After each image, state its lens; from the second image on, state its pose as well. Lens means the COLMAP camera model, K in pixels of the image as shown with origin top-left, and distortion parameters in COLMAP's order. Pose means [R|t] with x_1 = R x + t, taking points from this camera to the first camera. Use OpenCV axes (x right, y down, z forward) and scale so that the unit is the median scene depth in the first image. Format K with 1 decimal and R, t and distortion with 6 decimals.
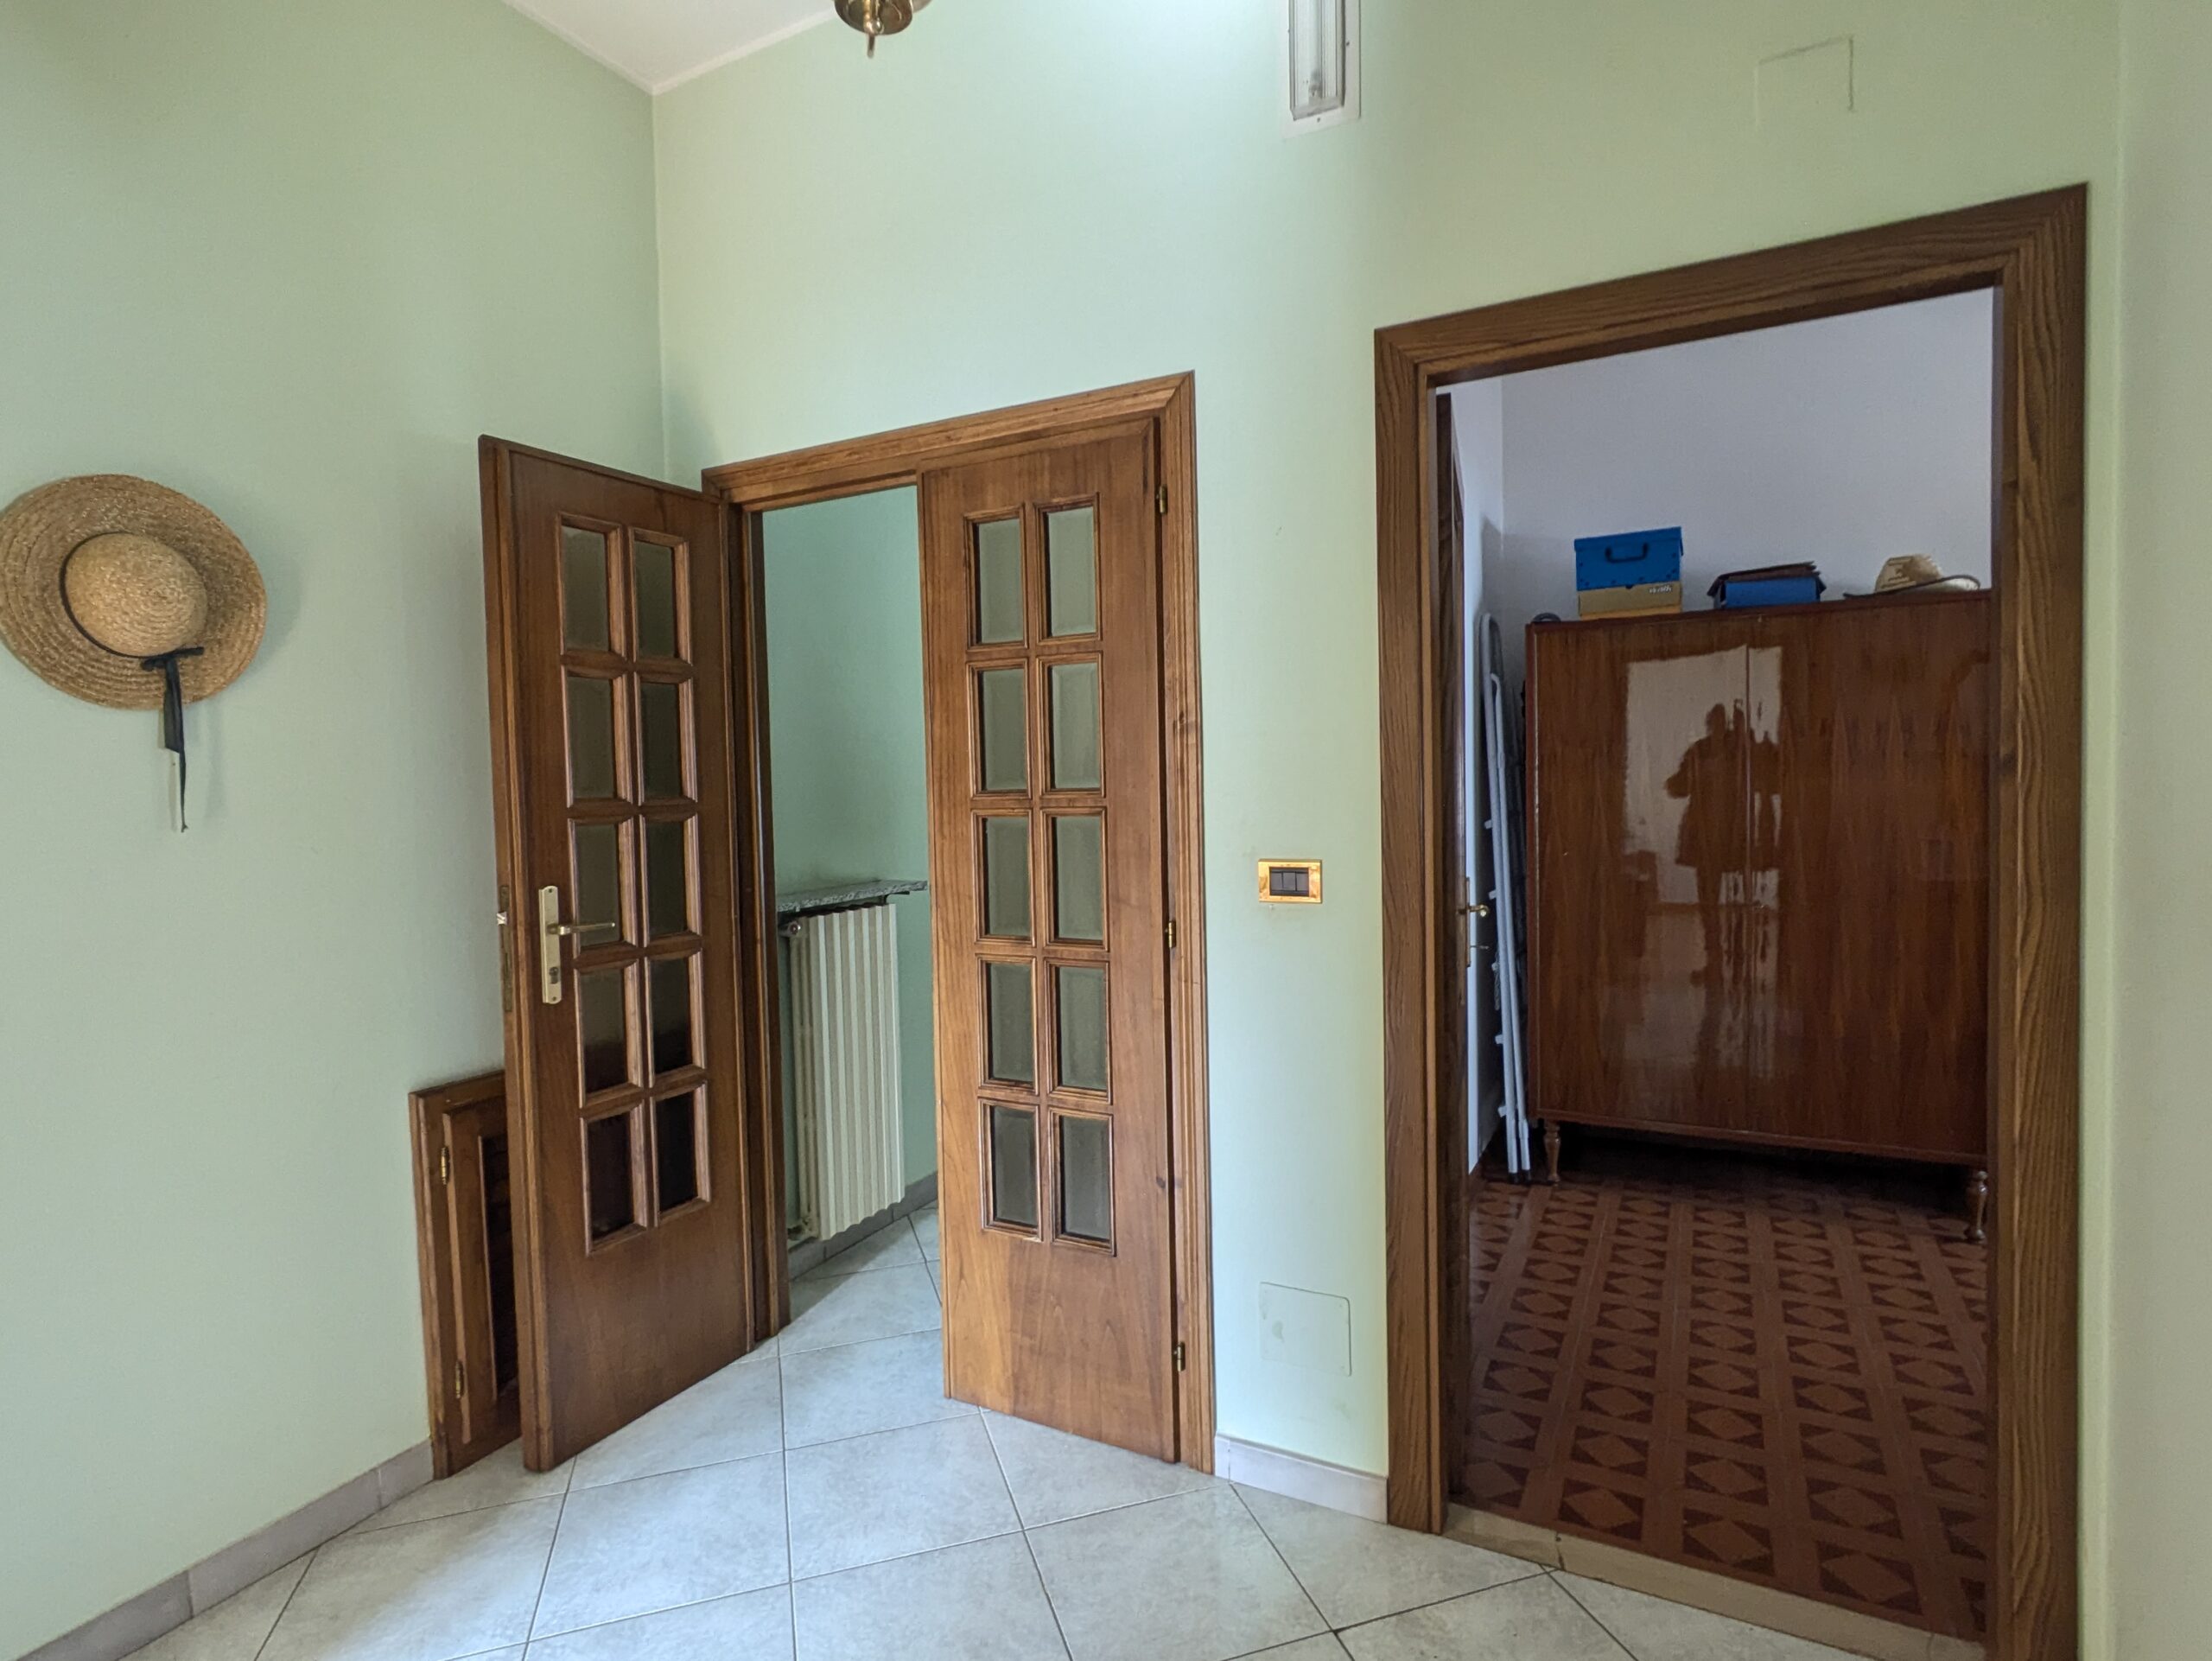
lens RADIAL K [[1141.7, 0, 1119.5], [0, 1141.7, 823.6], [0, 0, 1]] dist [-0.003089, -0.001148]
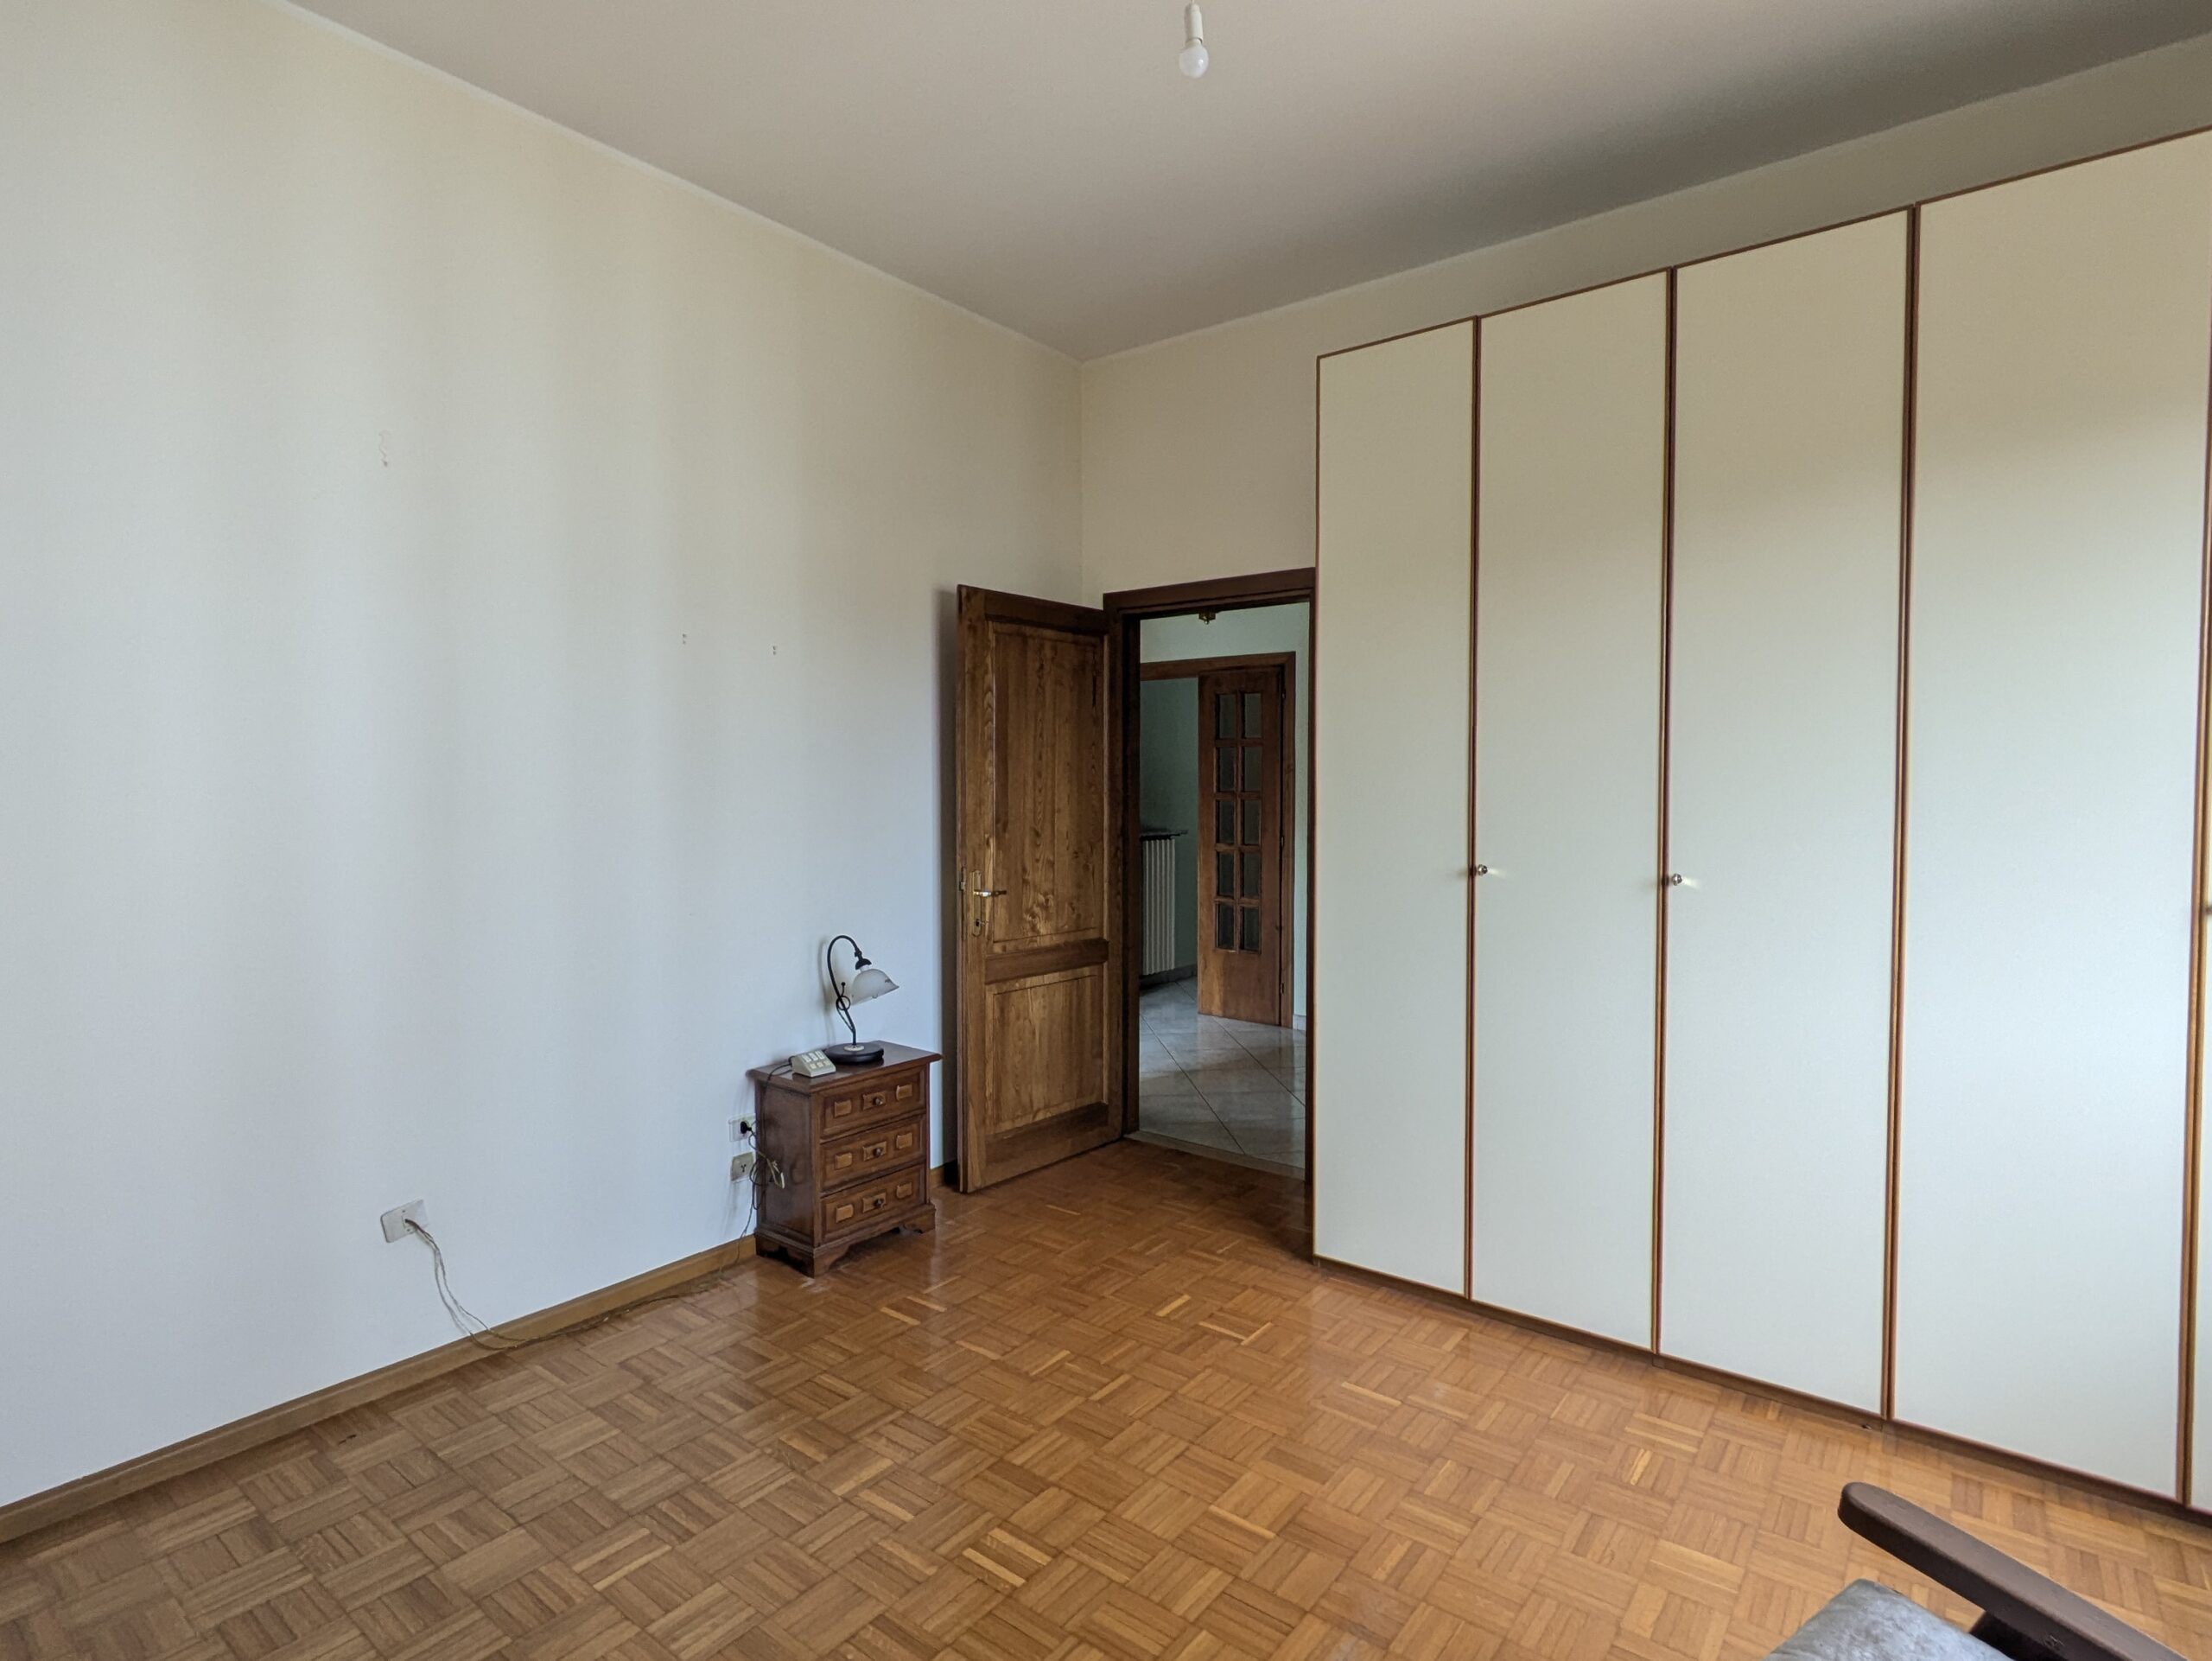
lens RADIAL K [[1141.7, 0, 1119.5], [0, 1141.7, 823.6], [0, 0, 1]] dist [-0.003089, -0.001148]
pose [[0.983169, 0.029218, -0.180346, 0.149437], [-0.028322, 0.999570, 0.007541, 0.037984], [0.180489, -0.002307, 0.983574, -1.810108]]
